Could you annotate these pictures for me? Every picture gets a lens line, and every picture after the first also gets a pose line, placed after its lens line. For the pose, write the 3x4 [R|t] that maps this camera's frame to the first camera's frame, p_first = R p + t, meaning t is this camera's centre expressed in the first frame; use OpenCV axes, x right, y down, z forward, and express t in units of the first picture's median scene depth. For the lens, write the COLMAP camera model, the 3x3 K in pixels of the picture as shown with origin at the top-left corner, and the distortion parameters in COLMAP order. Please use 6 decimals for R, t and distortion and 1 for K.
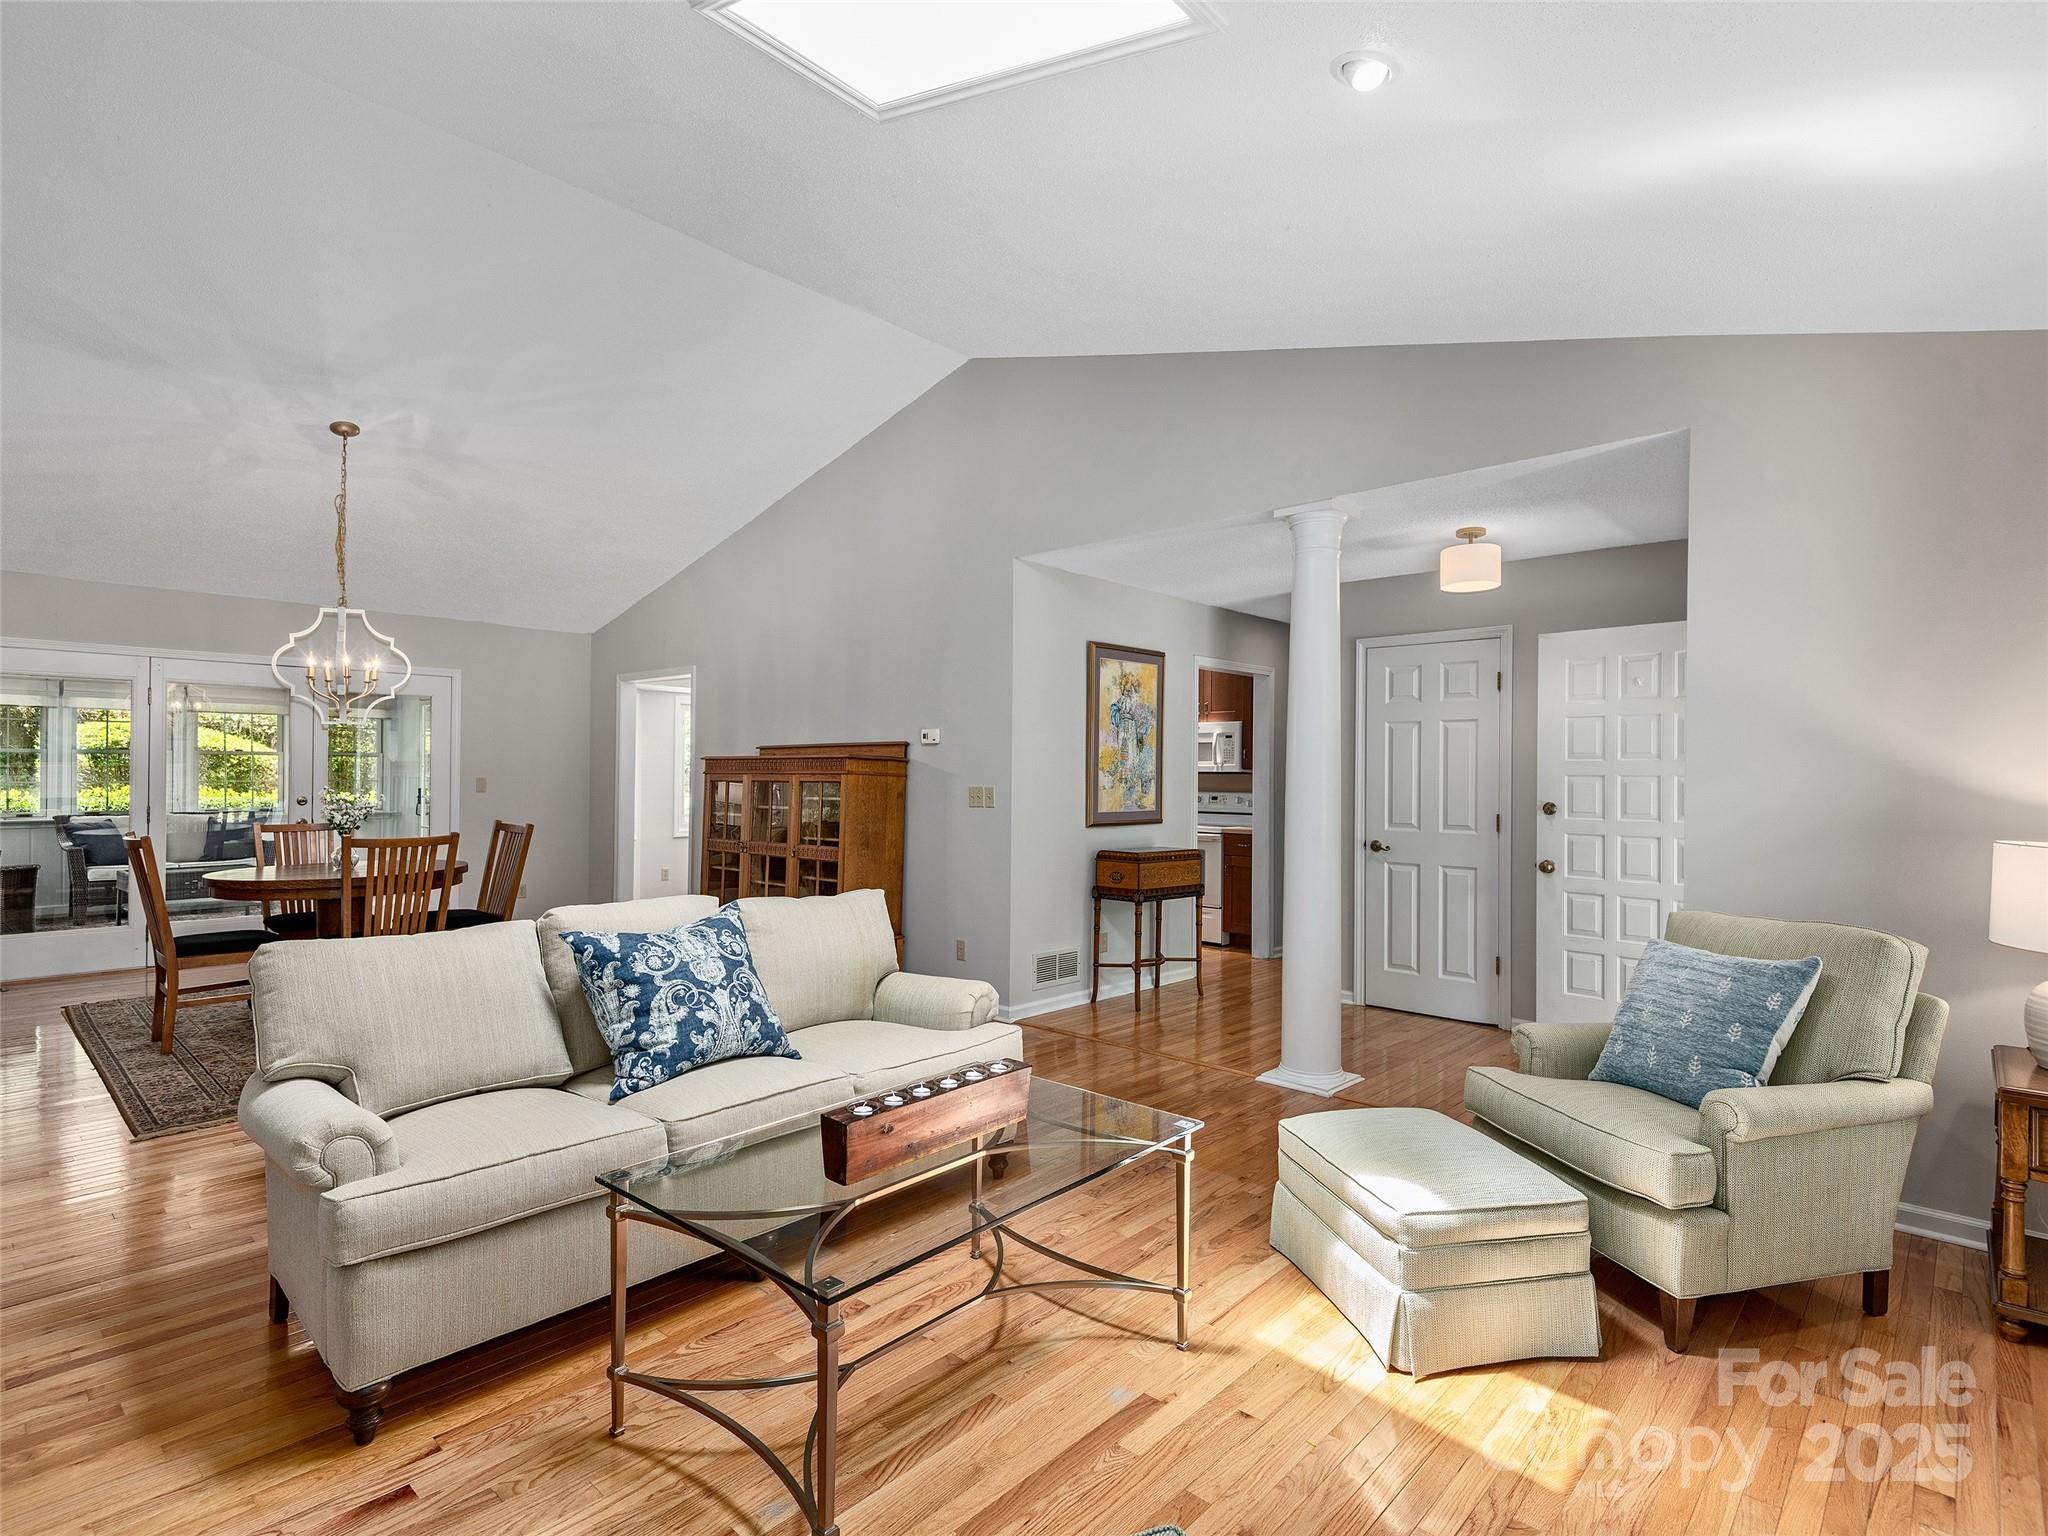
lens RADIAL K [[1043.3, 0, 1027.8], [0, 1043.3, 770.3], [0, 0, 1]] dist [0.002582, 0.000547]
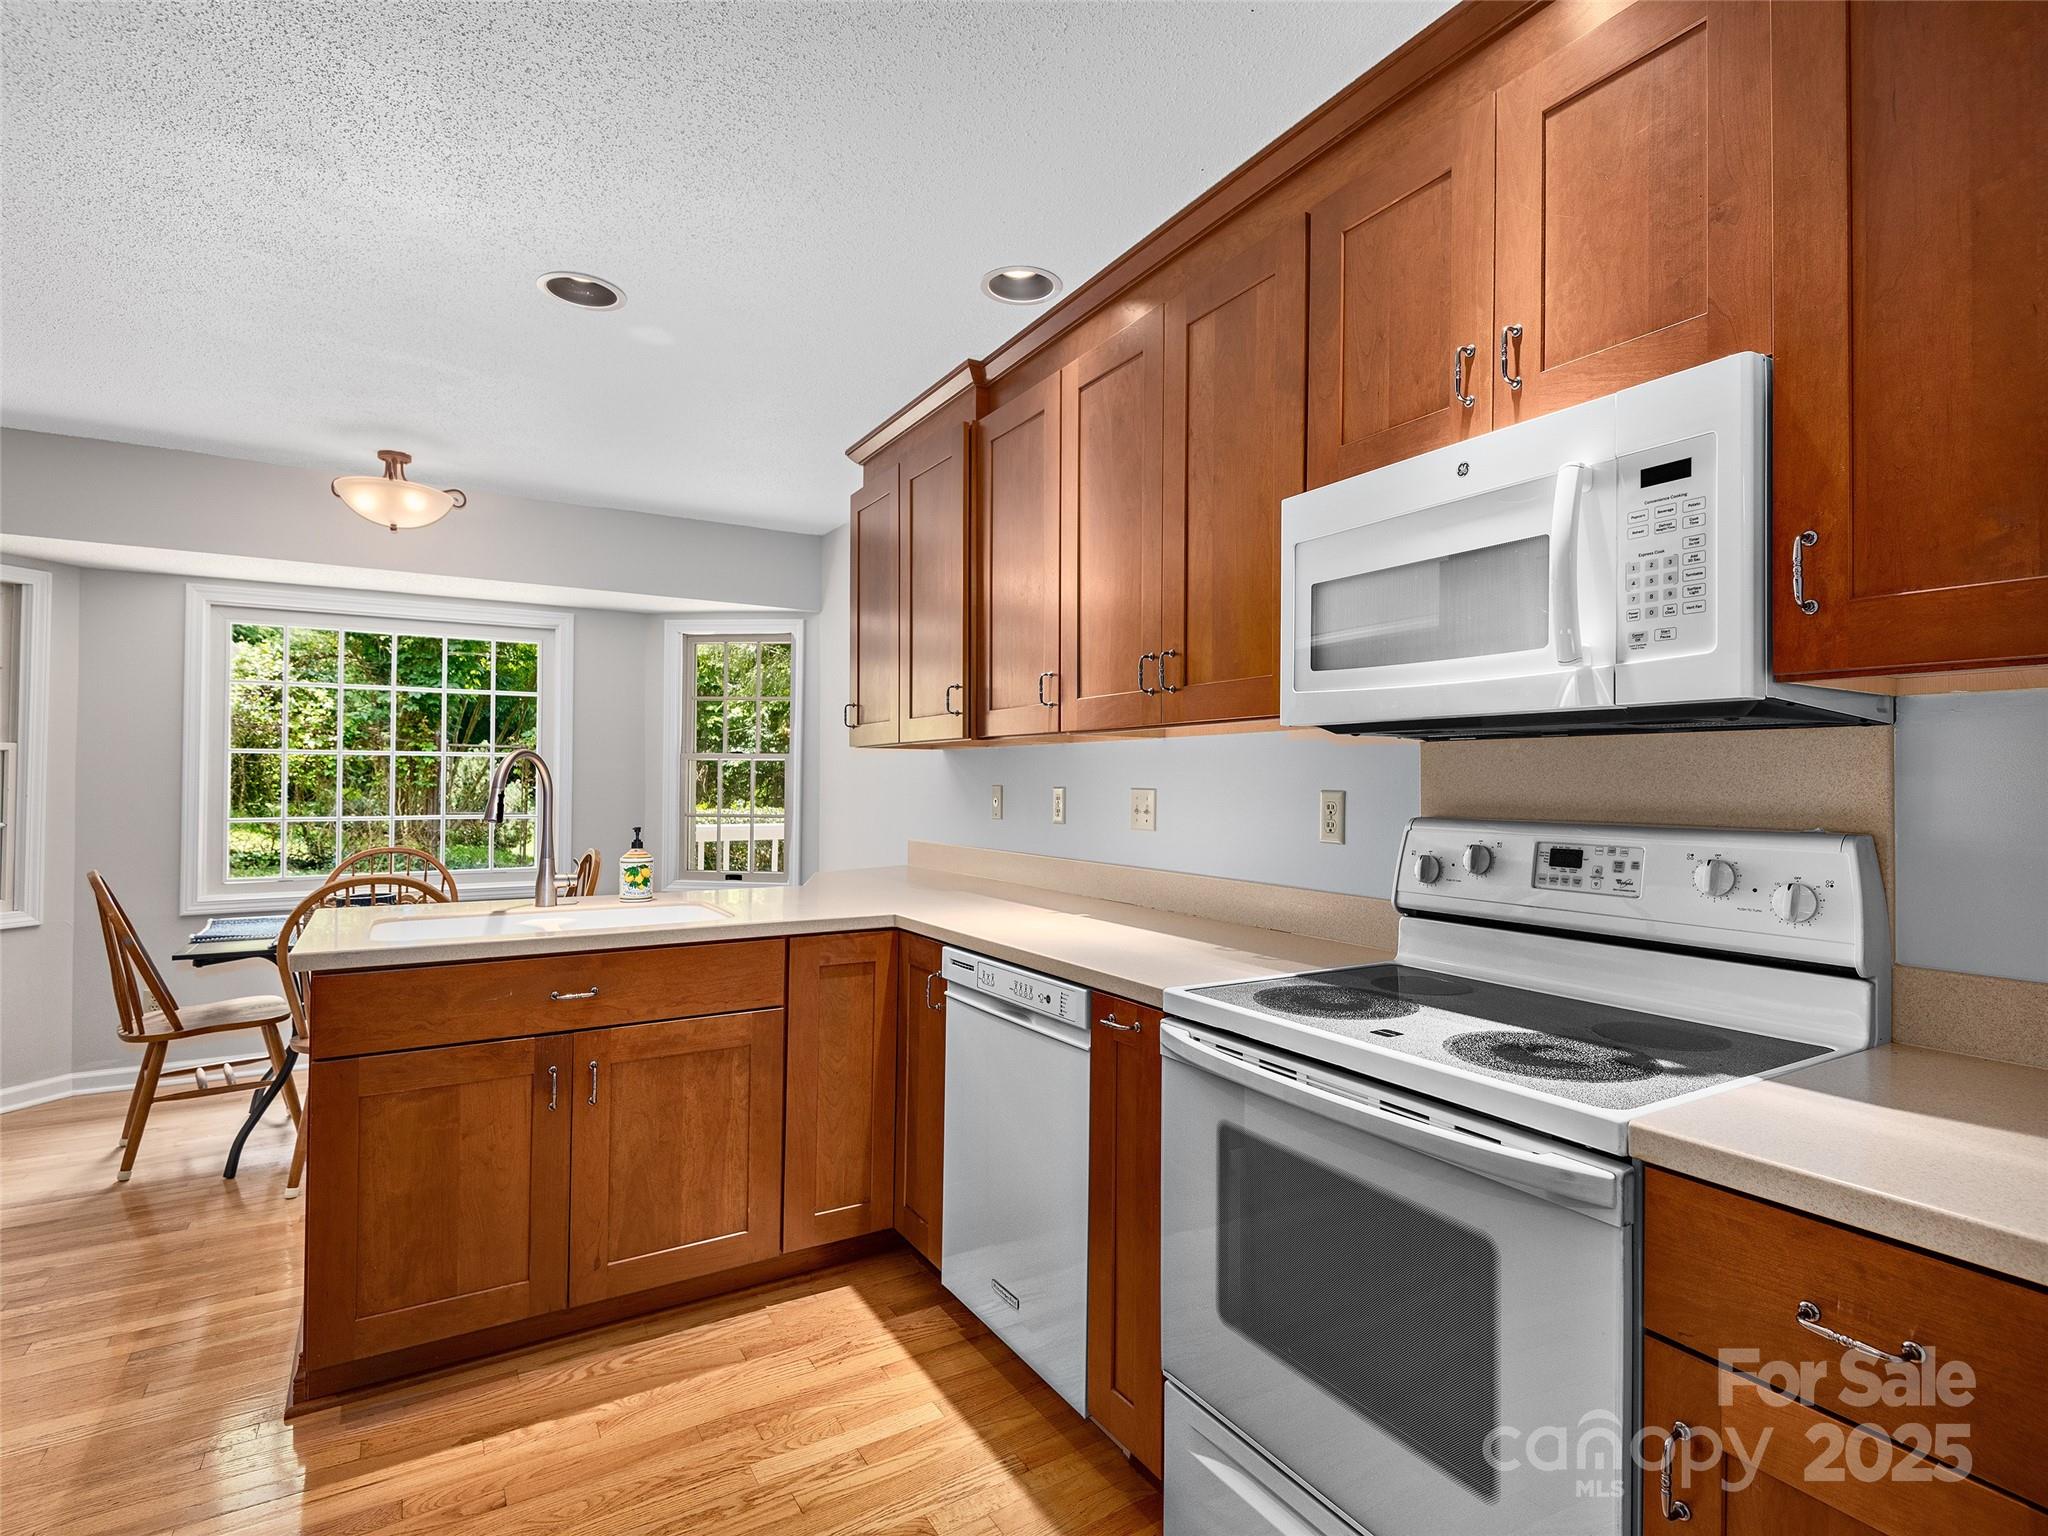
lens RADIAL K [[1043.3, 0, 1033.5], [0, 1043.3, 761.8], [0, 0, 1]] dist [0.002582, 0.000547]
pose [[0.953618, -0.010377, -0.300842, 0.150121], [0.008840, 0.999940, -0.006468, 0.009386], [0.300891, 0.003509, 0.953652, 0.826438]]
